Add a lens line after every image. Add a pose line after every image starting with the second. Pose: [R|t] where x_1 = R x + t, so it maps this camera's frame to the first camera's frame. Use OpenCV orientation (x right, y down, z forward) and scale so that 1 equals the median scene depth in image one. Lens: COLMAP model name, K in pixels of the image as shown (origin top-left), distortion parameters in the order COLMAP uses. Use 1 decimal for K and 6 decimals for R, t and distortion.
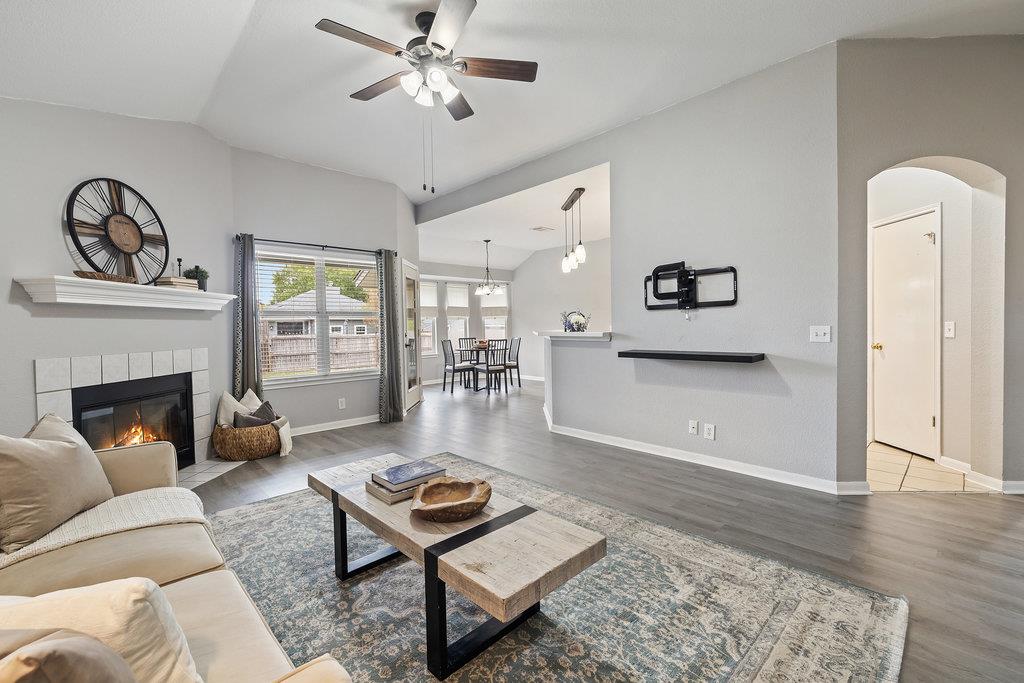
lens RADIAL K [[436.5, 0, 509.5], [0, 436.5, 331.4], [0, 0, 1]] dist [0.001566, 0.001208]
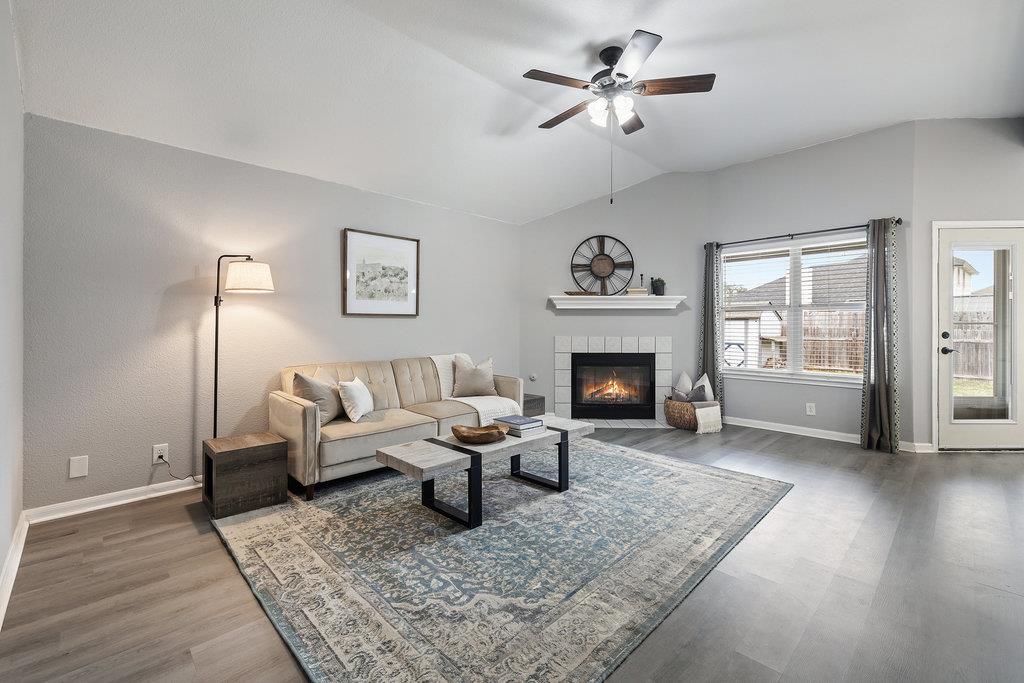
lens RADIAL K [[436.5, 0, 501.1], [0, 436.5, 324.3], [0, 0, 1]] dist [0.001566, 0.001208]
pose [[-0.001743, 0.013645, -0.999905, 0.813226], [-0.013048, 0.999821, 0.013667, -0.015380], [0.999913, 0.013071, -0.001565, 0.616026]]
